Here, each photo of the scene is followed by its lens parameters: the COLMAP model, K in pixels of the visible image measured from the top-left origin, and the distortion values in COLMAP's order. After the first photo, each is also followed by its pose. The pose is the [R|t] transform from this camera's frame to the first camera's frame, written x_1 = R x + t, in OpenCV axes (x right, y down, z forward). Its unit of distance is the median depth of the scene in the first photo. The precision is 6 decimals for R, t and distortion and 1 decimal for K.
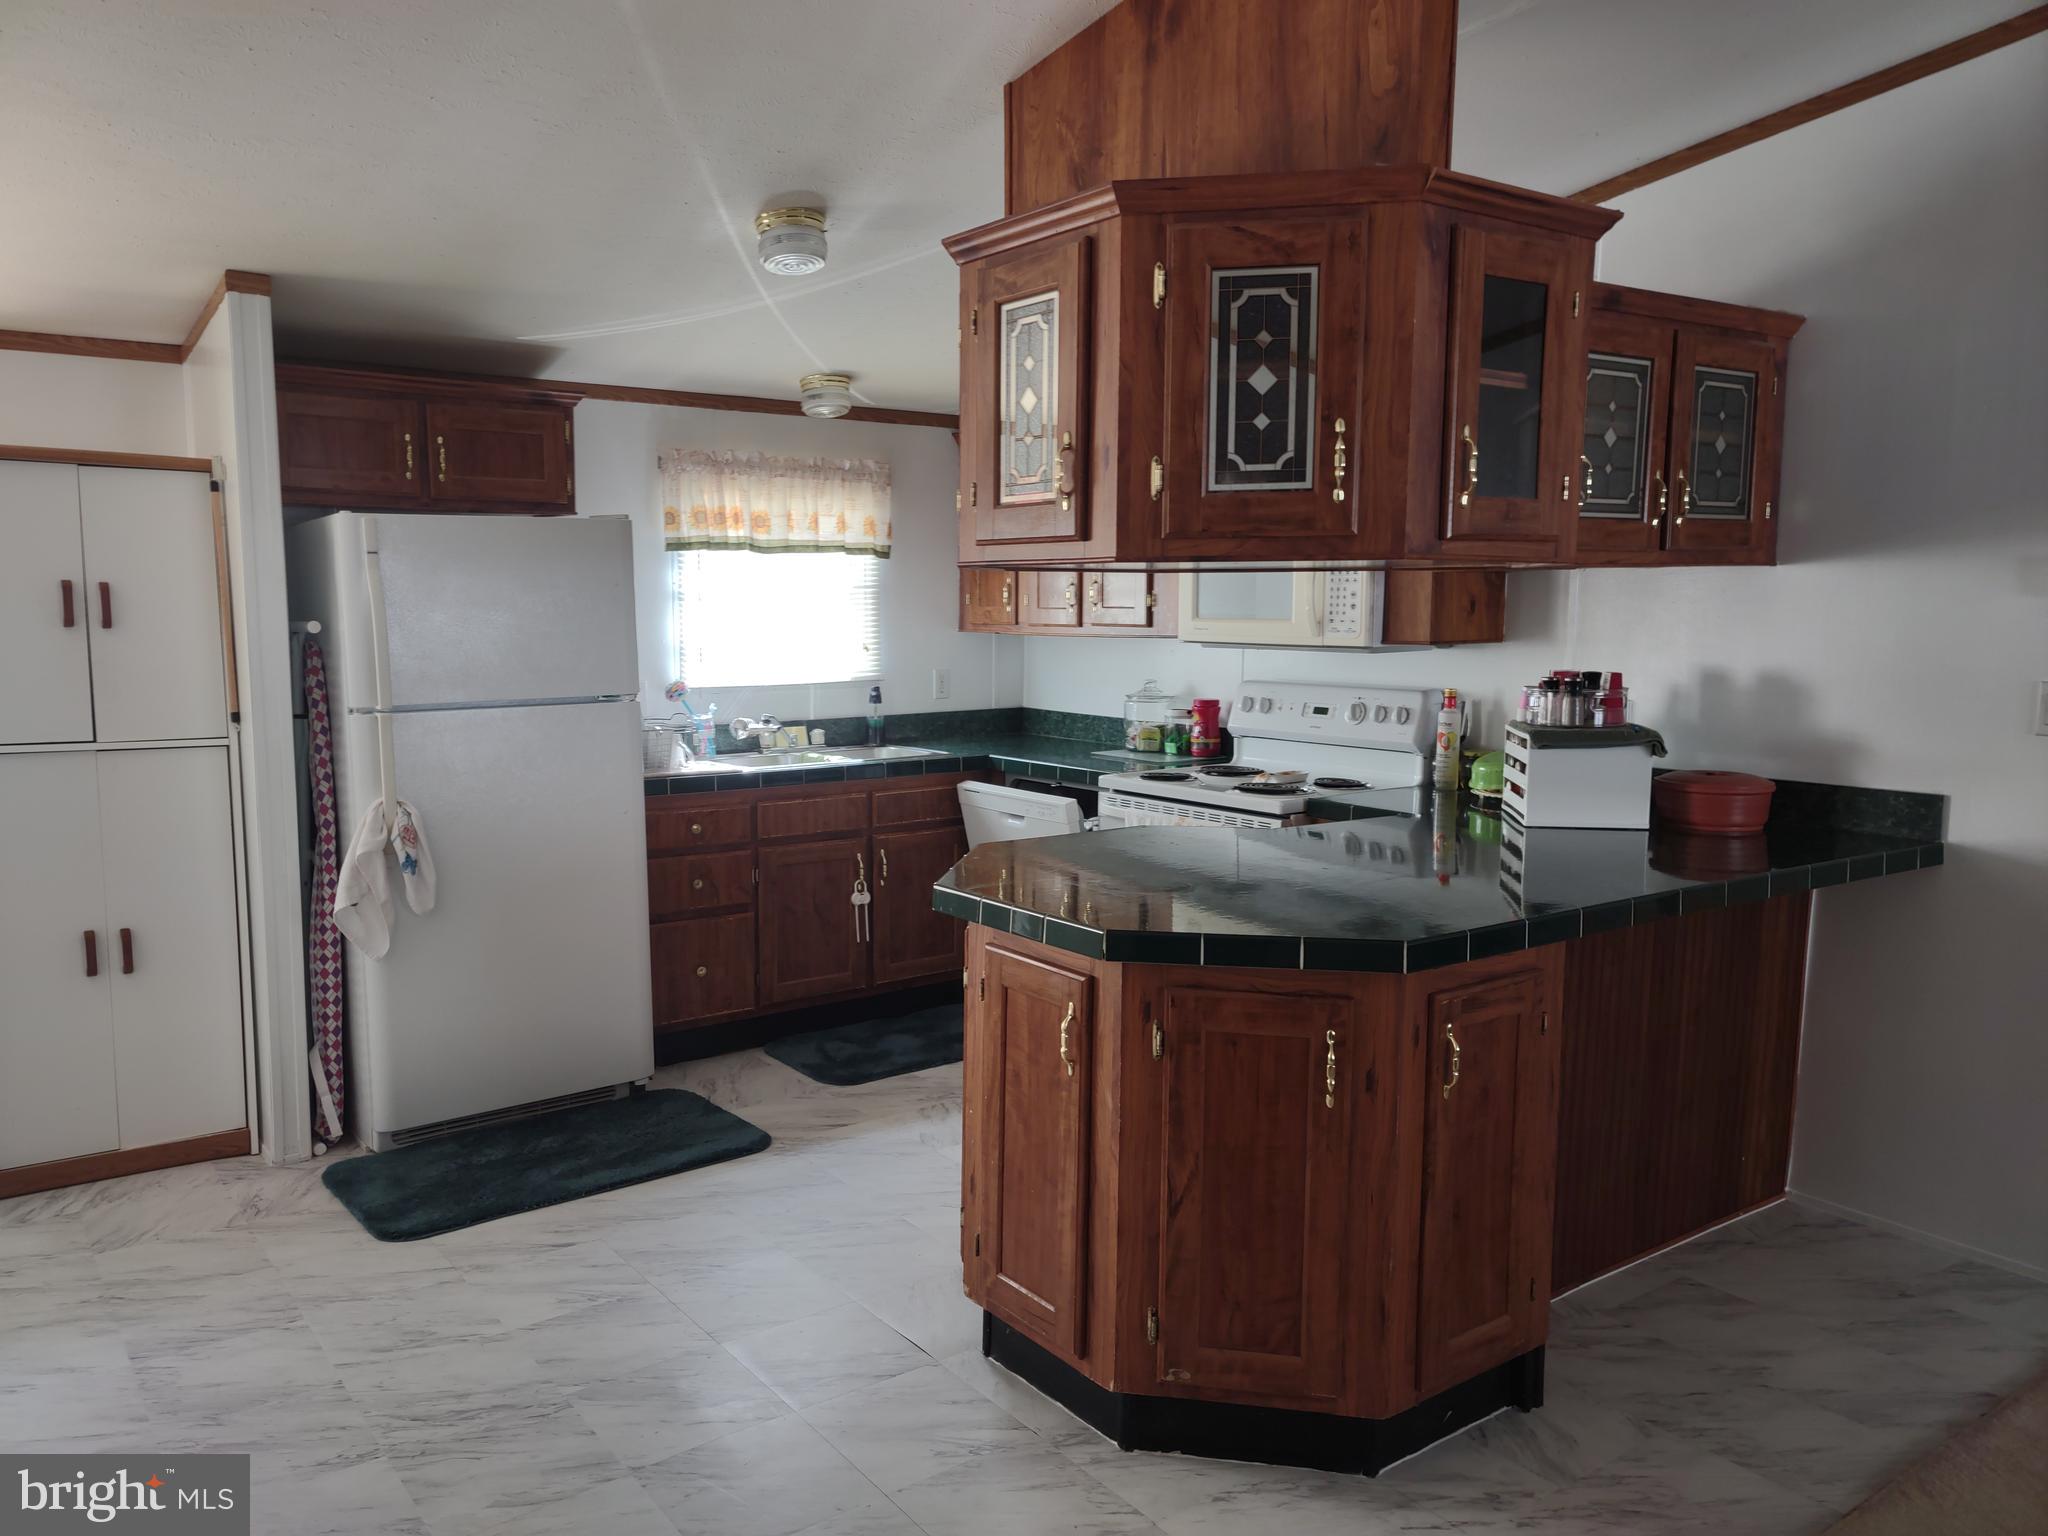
lens RADIAL K [[1494.9, 0, 932.7], [0, 1494.9, 765.9], [0, 0, 1]] dist [0.069294, -0.040101]
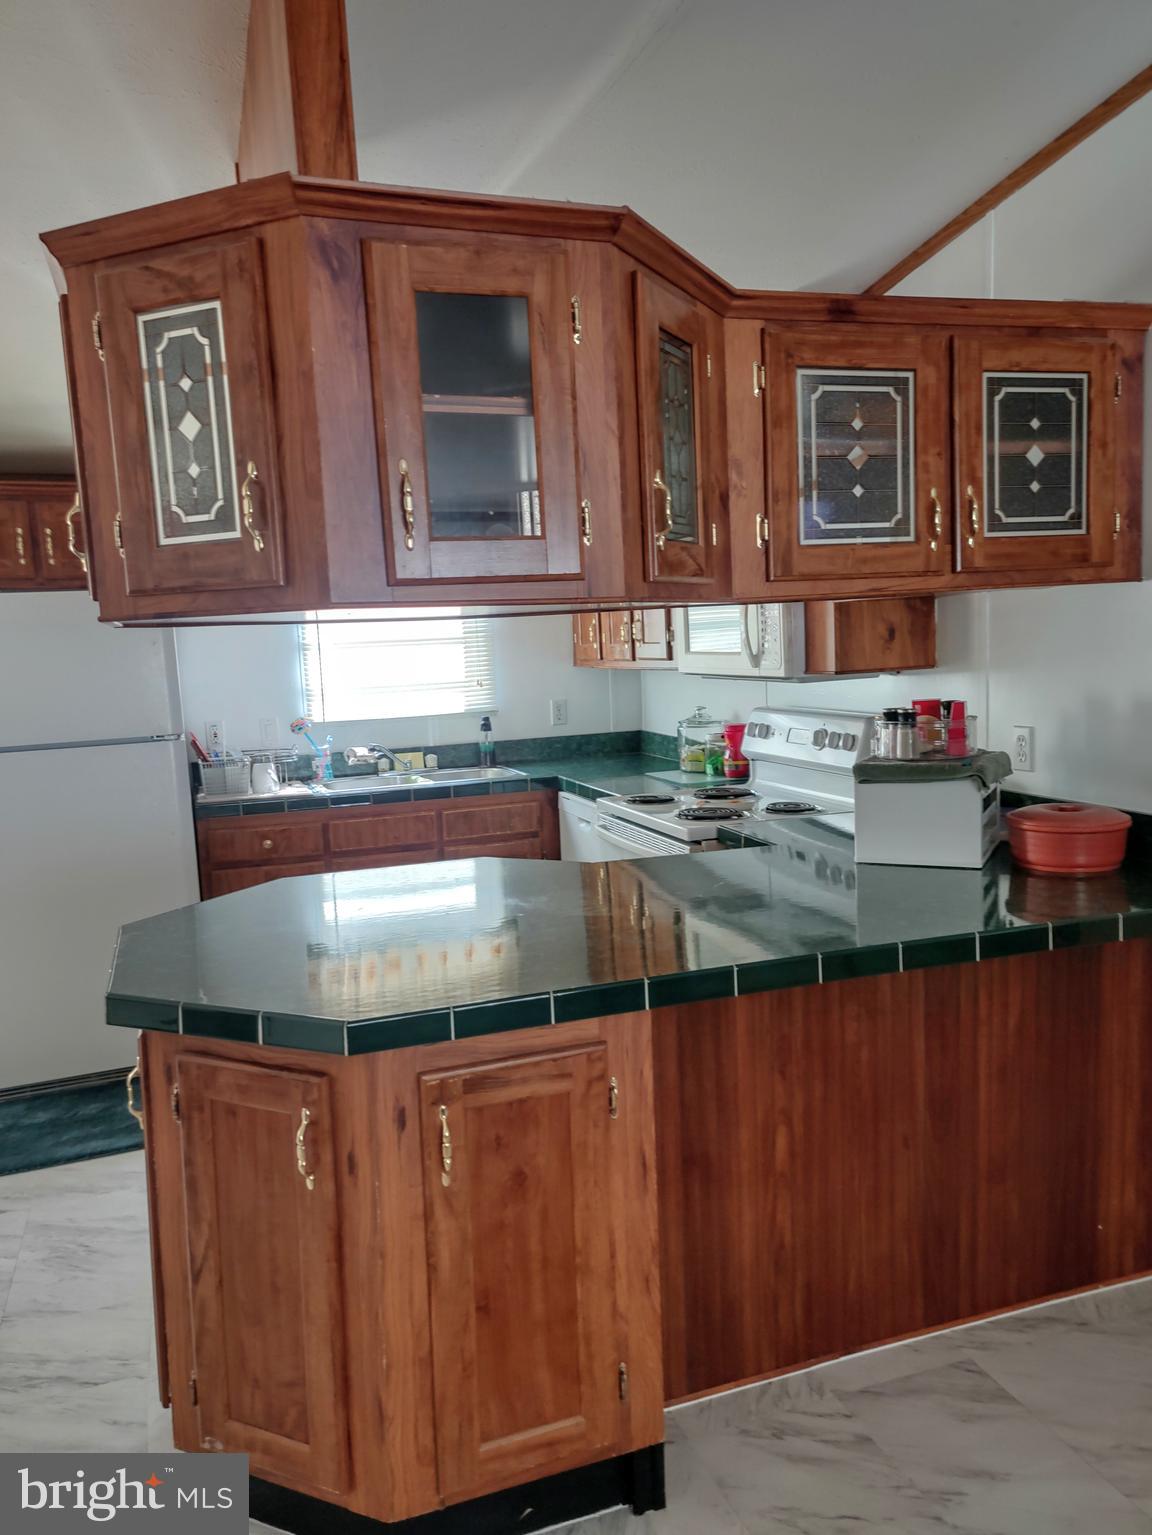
lens RADIAL K [[1160.4, 0, 569.8], [0, 1160.4, 767.1], [0, 0, 1]] dist [0.044253, 0.015825]
pose [[0.963267, -0.009130, -0.268392, 0.352015], [0.010817, 0.999930, 0.004810, -0.022934], [0.268329, -0.007537, 0.963298, 0.191433]]
